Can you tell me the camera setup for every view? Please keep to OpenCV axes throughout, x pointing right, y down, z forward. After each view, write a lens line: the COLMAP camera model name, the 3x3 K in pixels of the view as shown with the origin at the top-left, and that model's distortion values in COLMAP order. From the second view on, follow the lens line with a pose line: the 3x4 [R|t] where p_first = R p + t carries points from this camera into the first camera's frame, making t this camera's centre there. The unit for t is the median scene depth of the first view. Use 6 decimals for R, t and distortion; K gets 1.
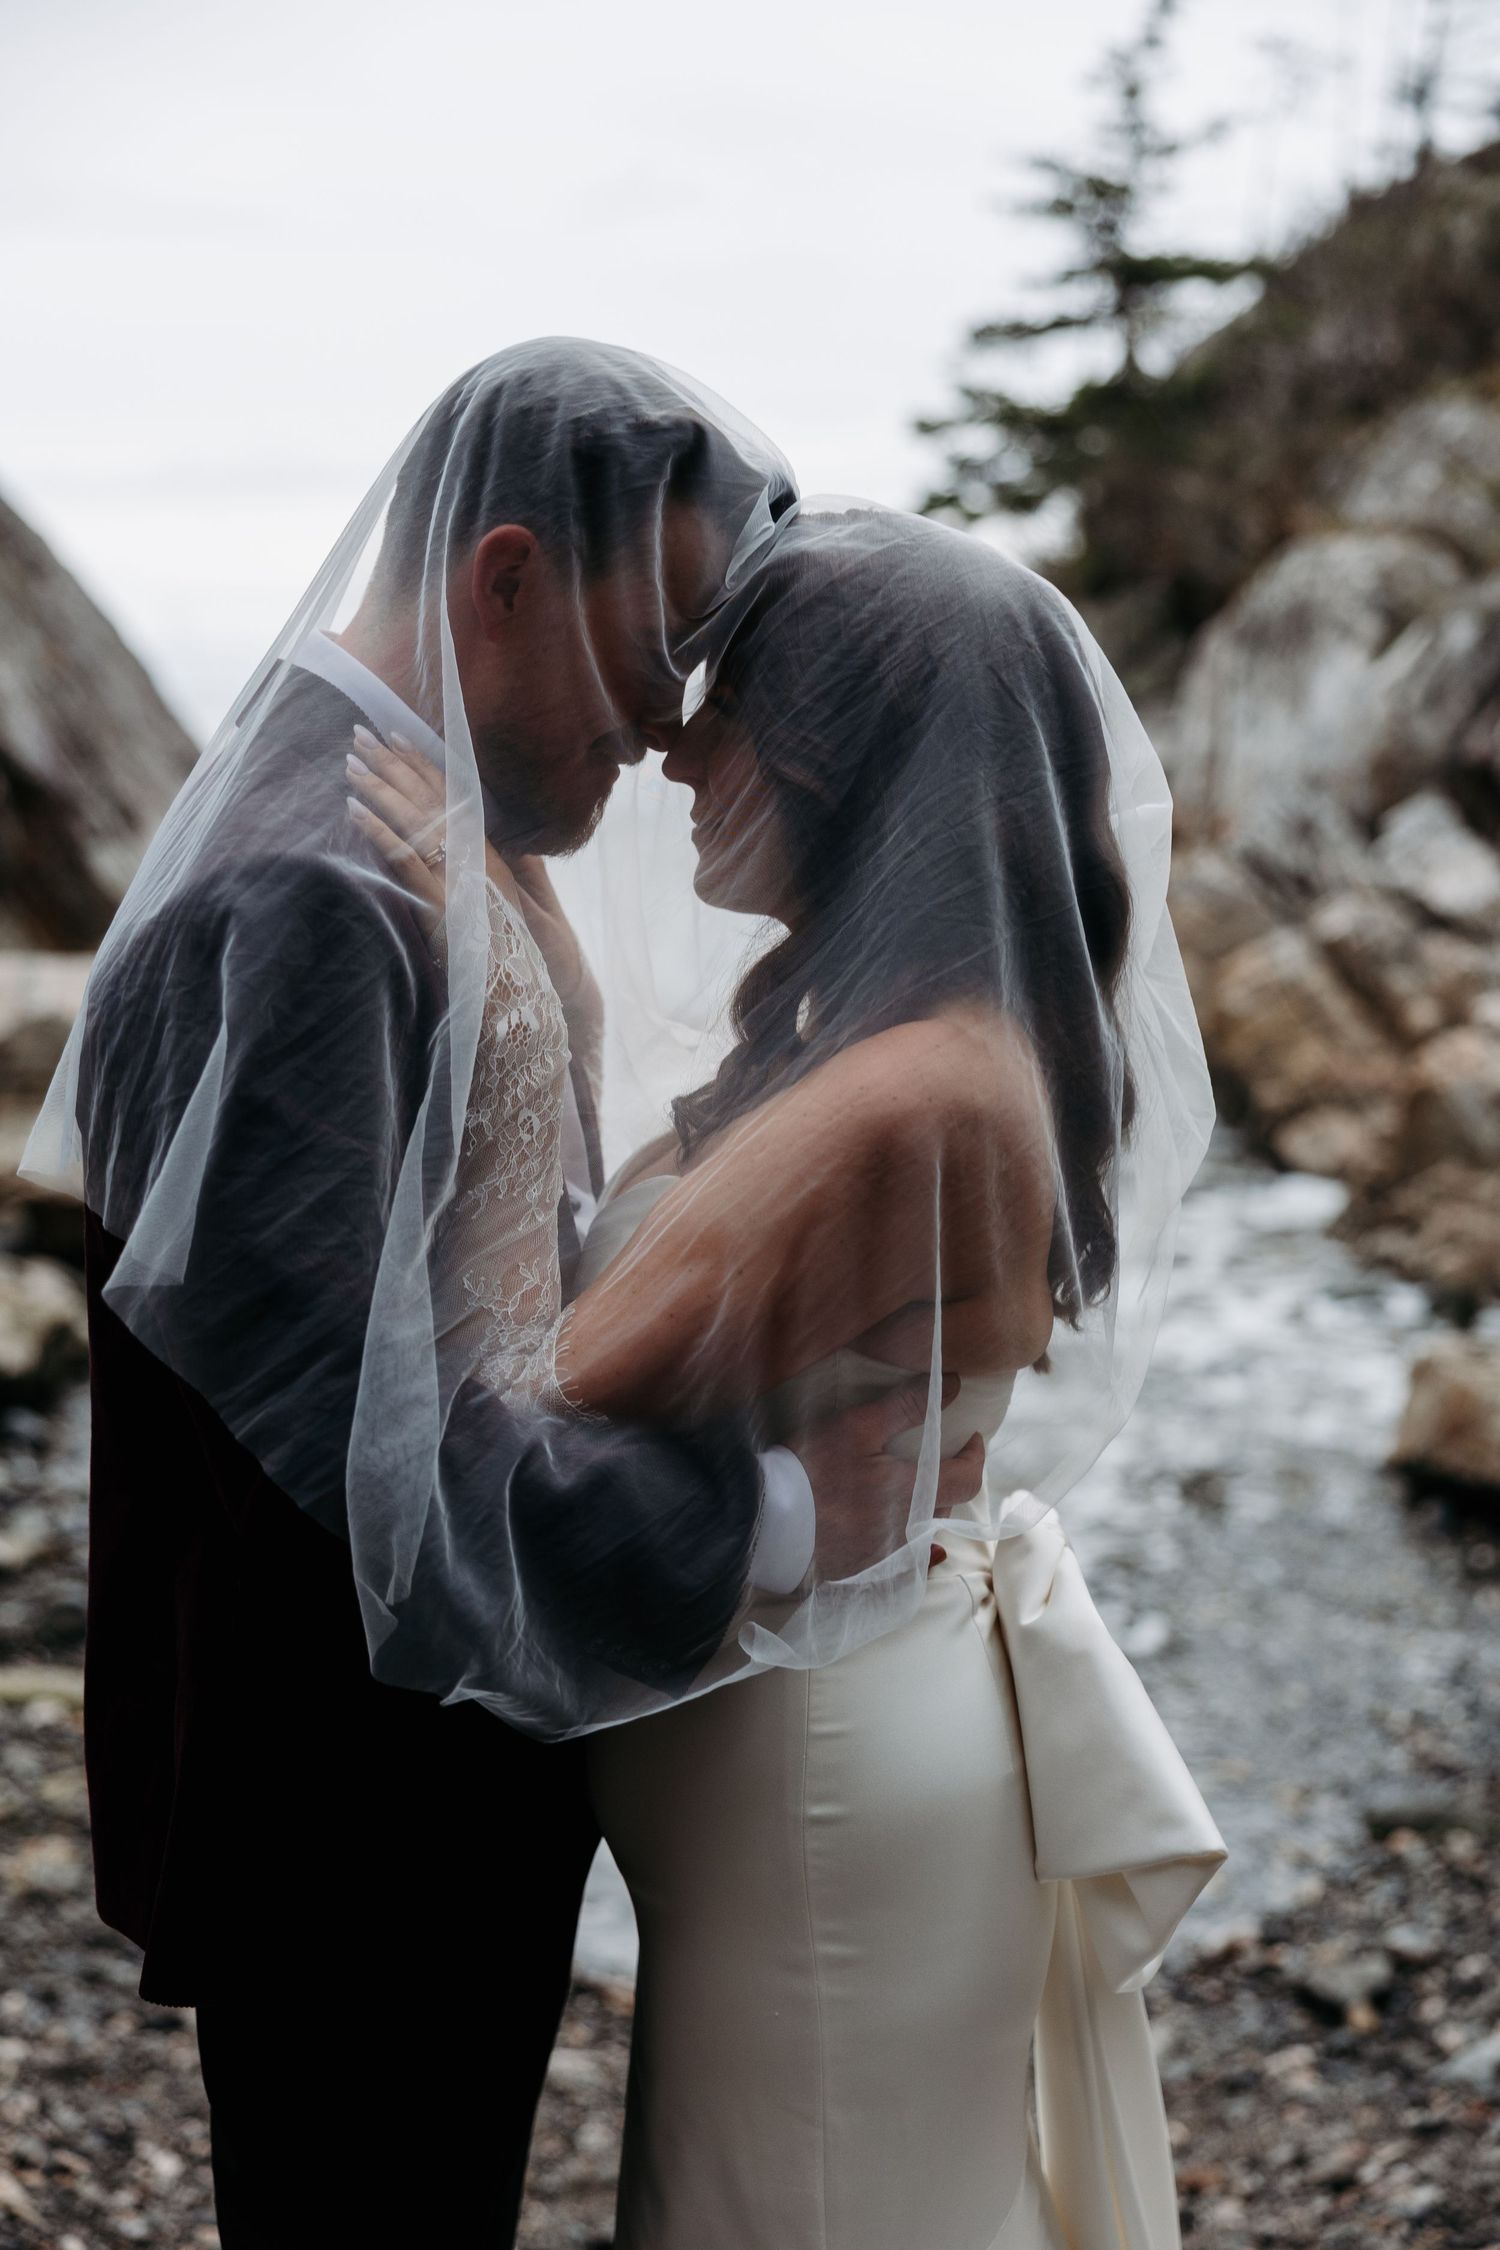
lens RADIAL K [[2823.3, 0, 760.6], [0, 2823.3, 1143.1], [0, 0, 1]] dist [0.060176, 0.000000]
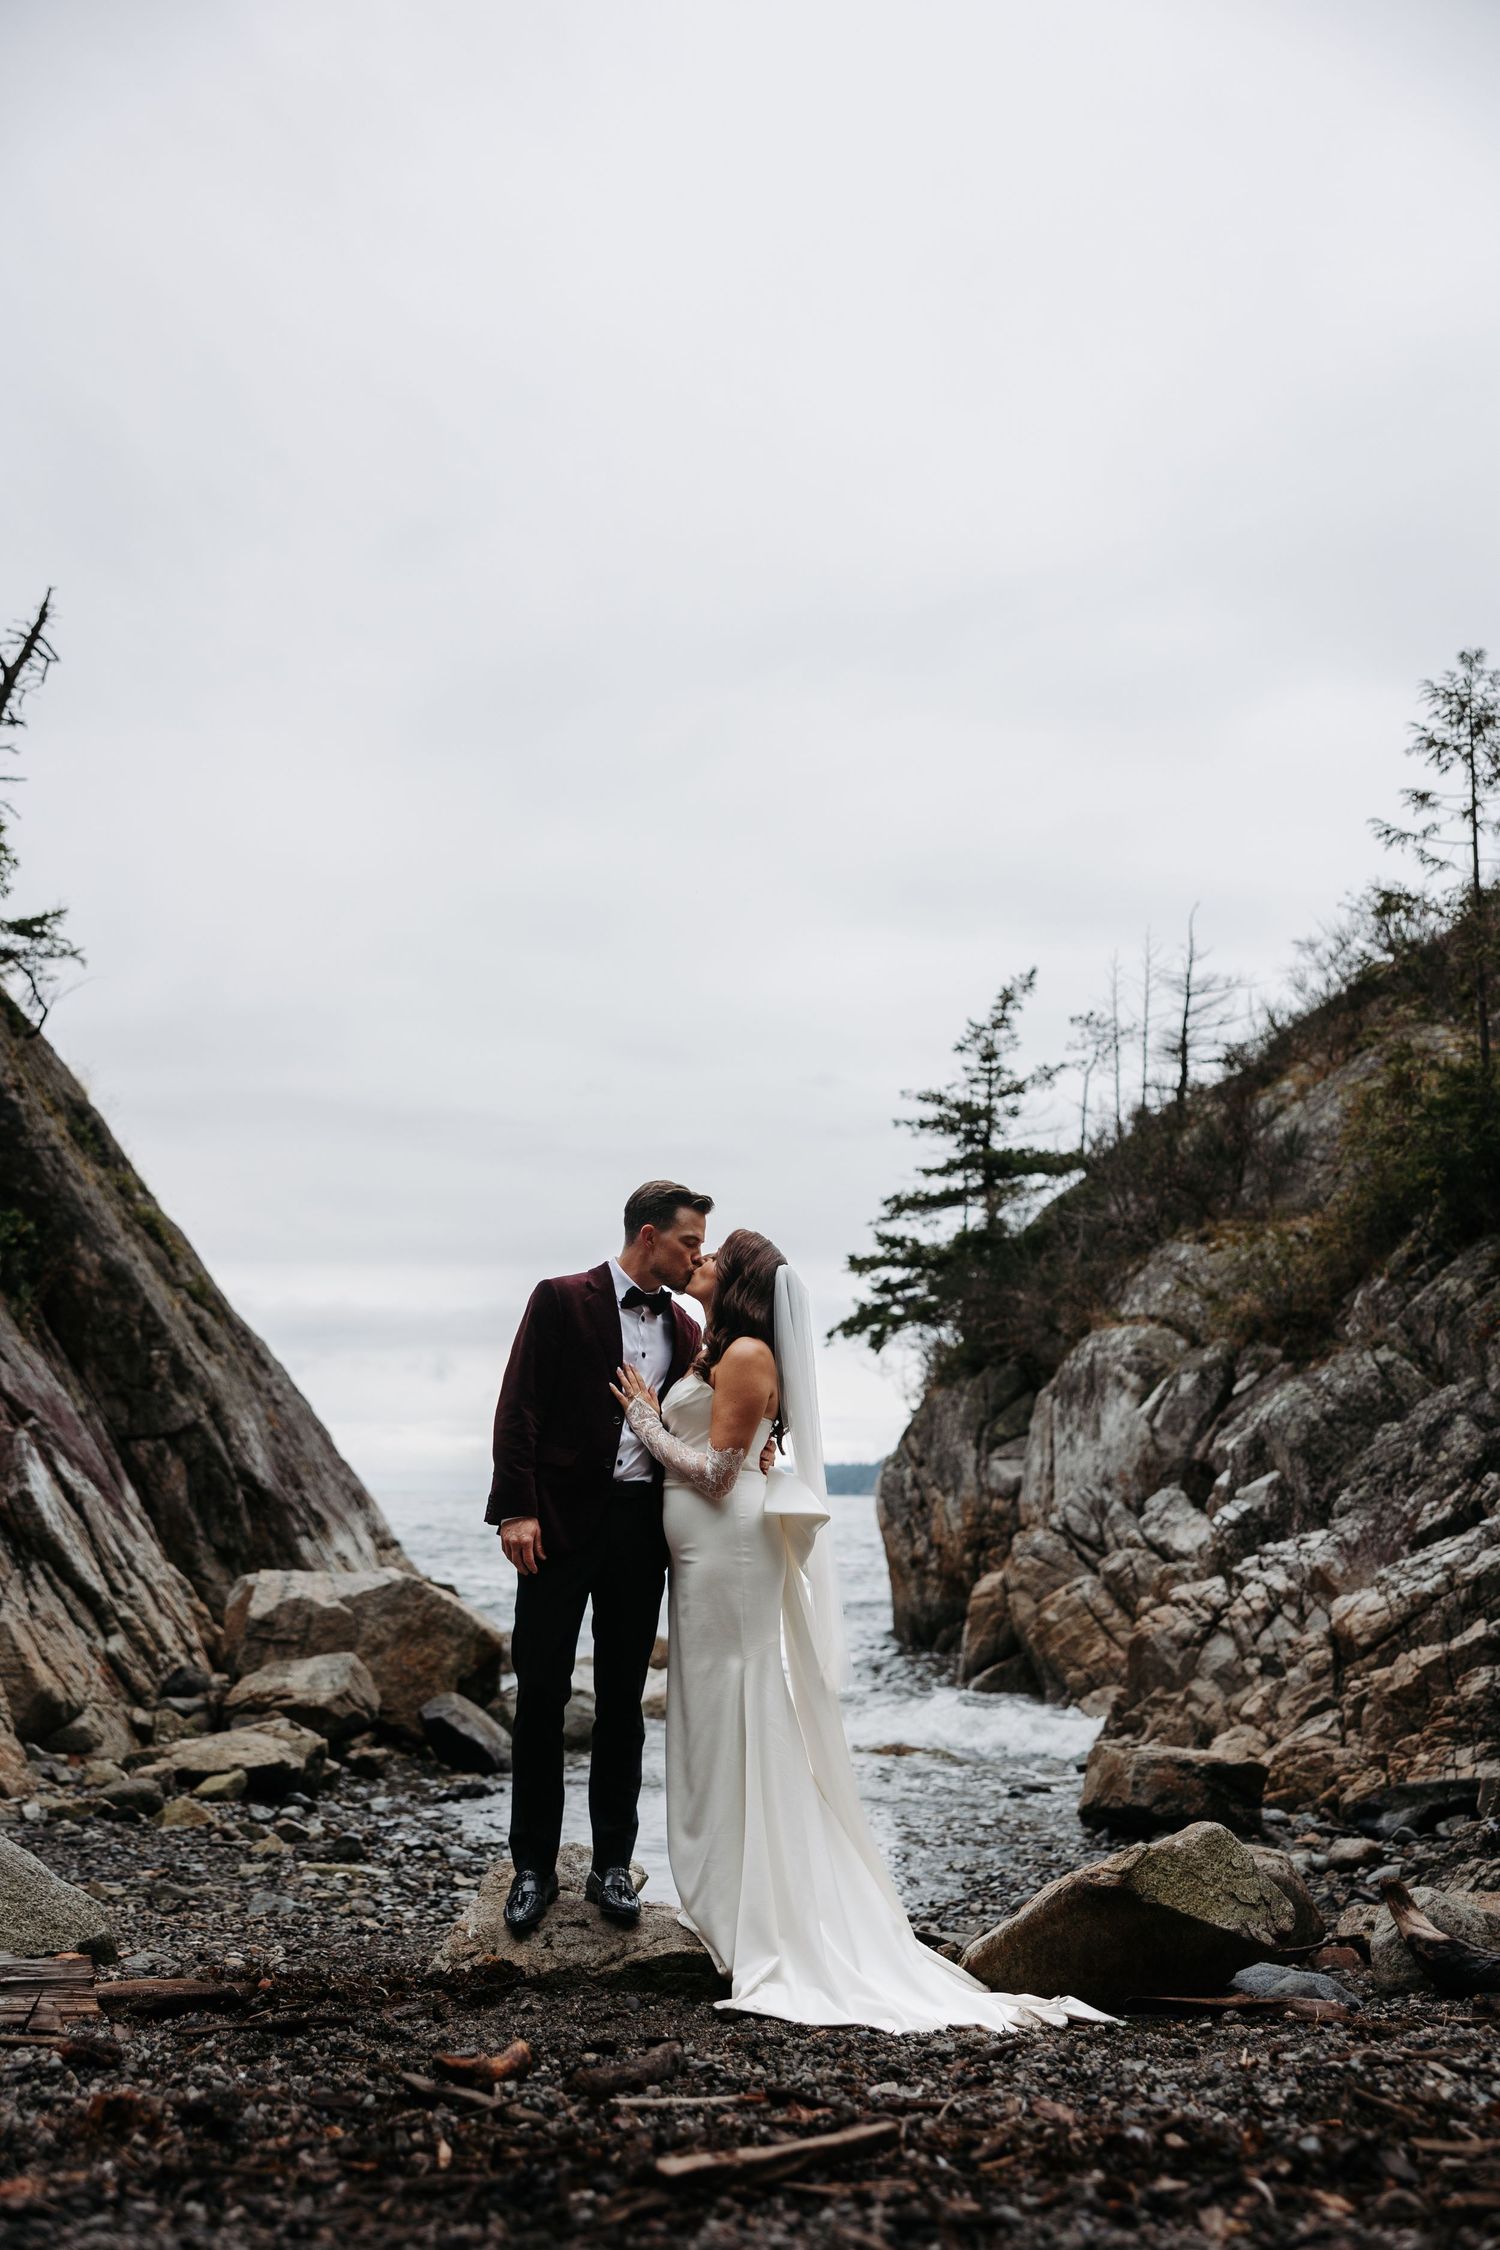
lens RADIAL K [[2265.1, 0, 735.2], [0, 2265.1, 1149.3], [0, 0, 1]] dist [0.000955, 0.000000]
pose [[0.999843, -0.011134, -0.013768, 0.018246], [0.006478, 0.953675, -0.300771, 0.079456], [0.016478, 0.300634, 0.953597, -0.256655]]
